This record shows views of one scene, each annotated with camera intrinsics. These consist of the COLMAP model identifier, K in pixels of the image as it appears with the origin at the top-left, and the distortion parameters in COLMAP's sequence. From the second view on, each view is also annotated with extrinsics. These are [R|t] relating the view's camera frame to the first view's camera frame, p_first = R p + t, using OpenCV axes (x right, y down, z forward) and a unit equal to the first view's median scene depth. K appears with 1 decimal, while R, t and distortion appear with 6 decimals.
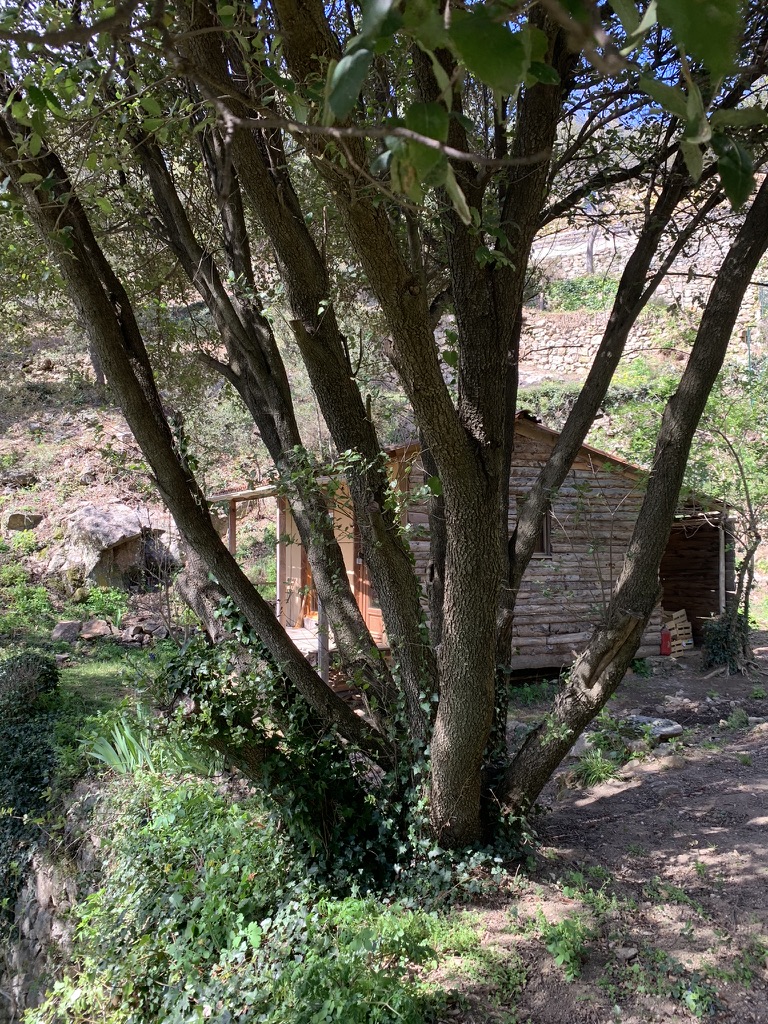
lens RADIAL K [[781.2, 0, 386.3], [0, 781.2, 513.7], [0, 0, 1]] dist [0.054759, -0.001942]
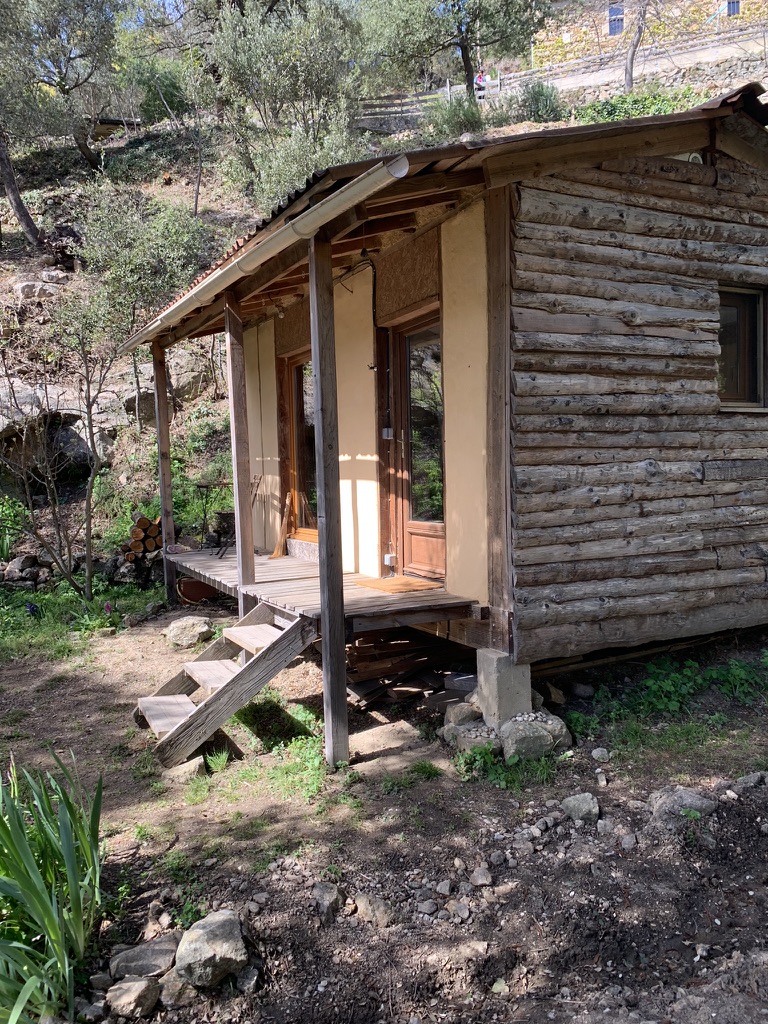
lens RADIAL K [[781.2, 0, 380.3], [0, 781.2, 515.1], [0, 0, 1]] dist [0.054759, -0.001942]
pose [[0.999557, -0.022201, 0.019825, -0.042406], [0.019831, 0.993440, 0.112625, 0.045823], [-0.022196, -0.112182, 0.993440, 0.378144]]
